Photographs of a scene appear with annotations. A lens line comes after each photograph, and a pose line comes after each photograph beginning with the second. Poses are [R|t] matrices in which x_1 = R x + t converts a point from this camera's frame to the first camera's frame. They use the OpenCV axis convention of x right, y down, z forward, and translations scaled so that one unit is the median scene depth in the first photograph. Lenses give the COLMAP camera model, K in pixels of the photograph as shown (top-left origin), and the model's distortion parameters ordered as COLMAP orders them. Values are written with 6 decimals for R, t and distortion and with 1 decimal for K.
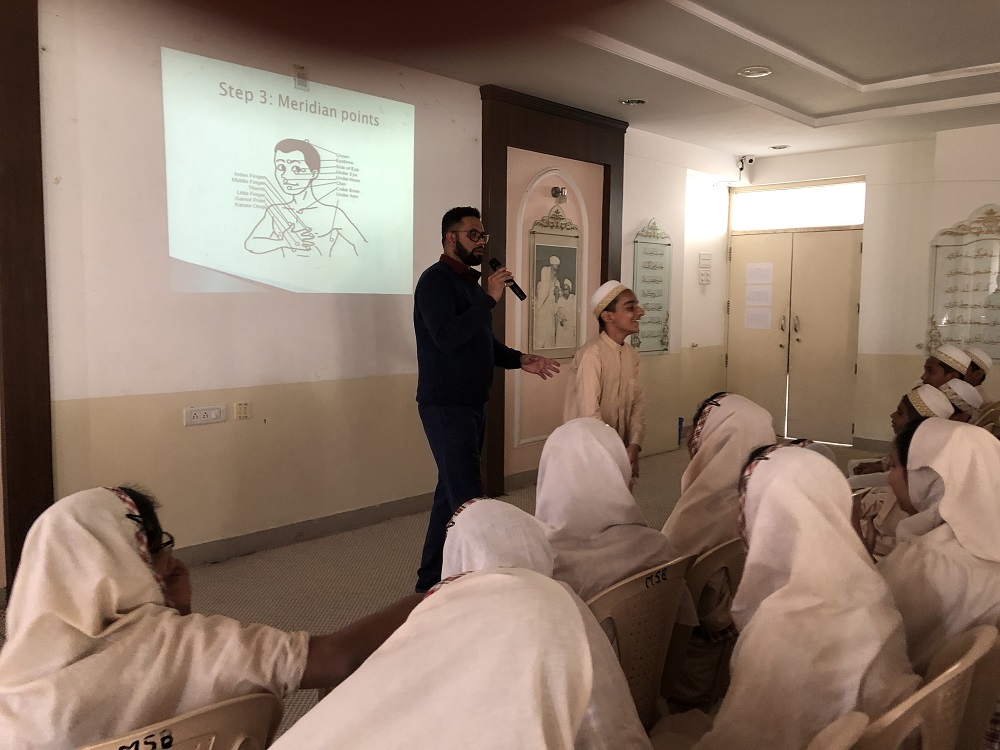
lens RADIAL K [[834.4, 0, 500.7], [0, 834.4, 351.6], [0, 0, 1]] dist [0.012845, -0.002615]
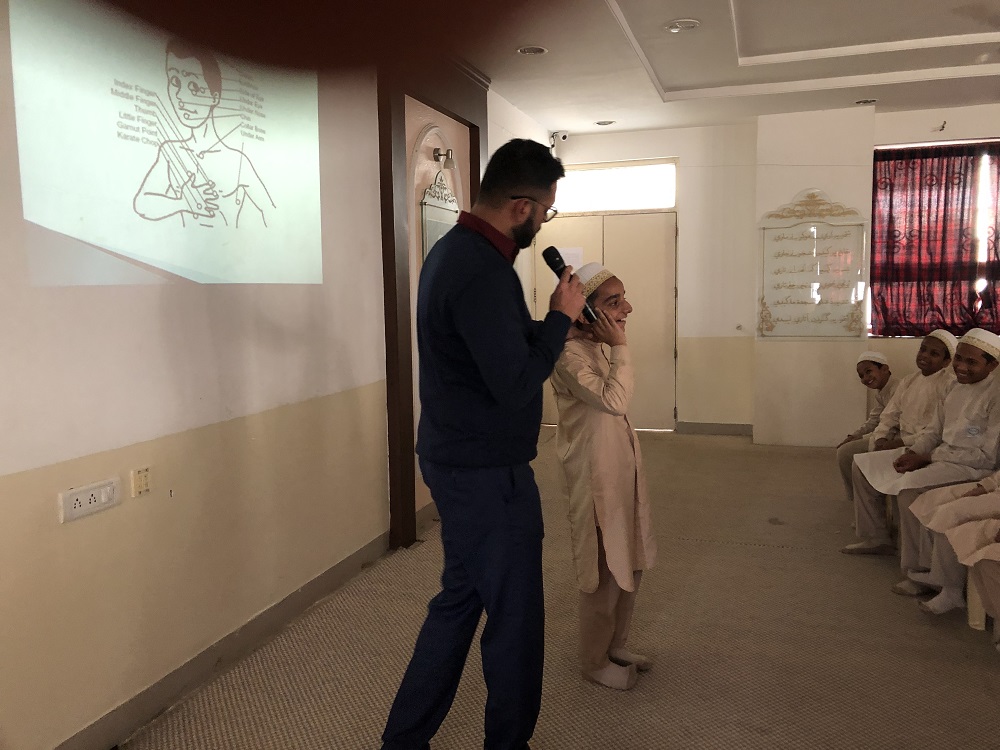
lens RADIAL K [[834.4, 0, 500.7], [0, 834.4, 351.6], [0, 0, 1]] dist [0.012845, -0.002615]
pose [[0.899004, -0.055030, 0.434469, -0.319157], [0.050959, 0.998479, 0.021022, -0.020932], [-0.434965, 0.003242, 0.900441, 0.331419]]
